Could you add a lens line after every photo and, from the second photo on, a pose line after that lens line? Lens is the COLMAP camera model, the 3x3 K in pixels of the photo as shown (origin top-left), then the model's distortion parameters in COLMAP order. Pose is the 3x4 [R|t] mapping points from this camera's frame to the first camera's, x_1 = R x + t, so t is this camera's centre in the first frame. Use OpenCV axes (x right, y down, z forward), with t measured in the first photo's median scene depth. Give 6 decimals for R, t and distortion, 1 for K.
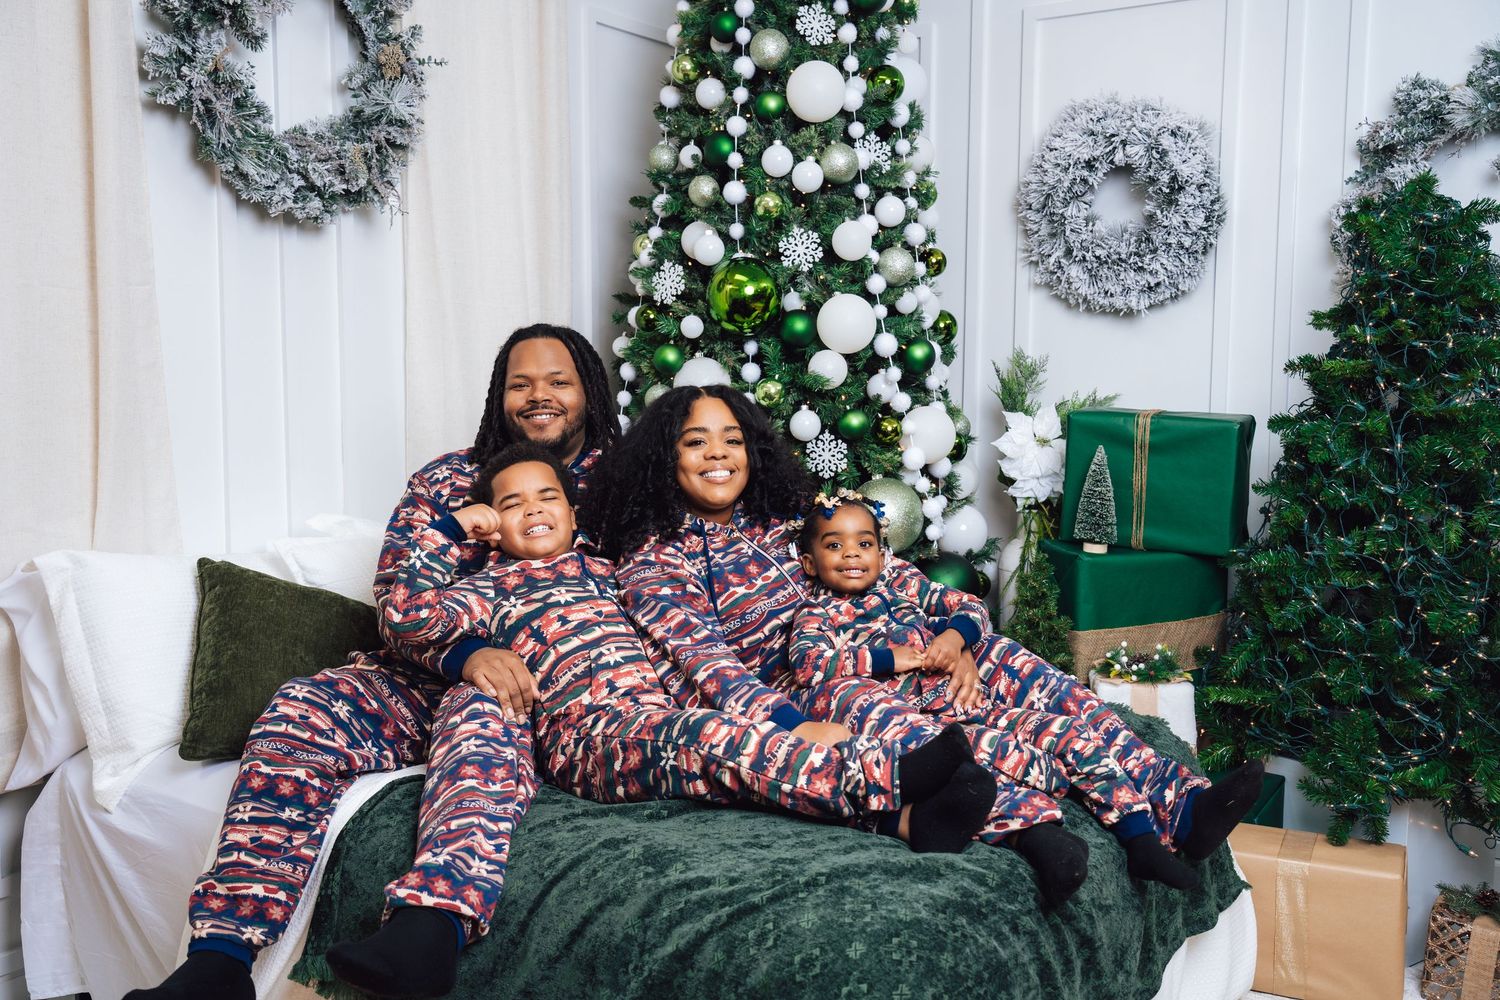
lens RADIAL K [[1451.3, 0, 749.1], [0, 1451.3, 496.6], [0, 0, 1]] dist [0.008657, 0.000000]
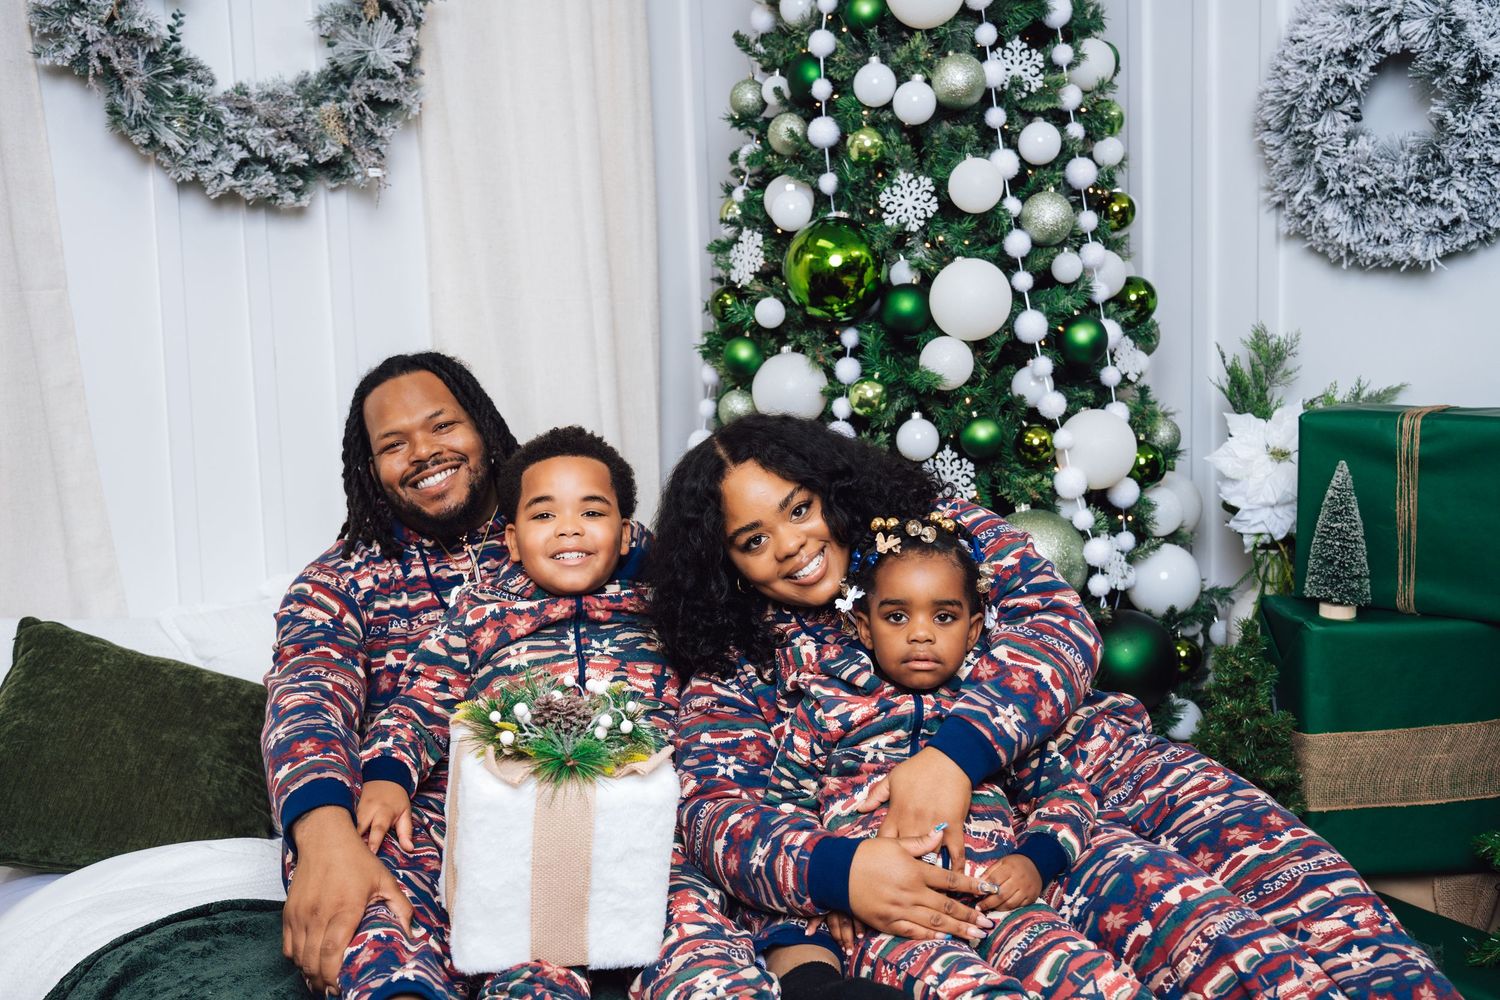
lens RADIAL K [[1451.3, 0, 751.4], [0, 1451.3, 505.3], [0, 0, 1]] dist [0.008657, 0.000000]
pose [[0.958736, -0.006735, -0.284218, 0.166102], [0.006994, 0.999976, -0.000104, -0.015911], [0.284211, -0.001888, 0.958760, 0.263309]]
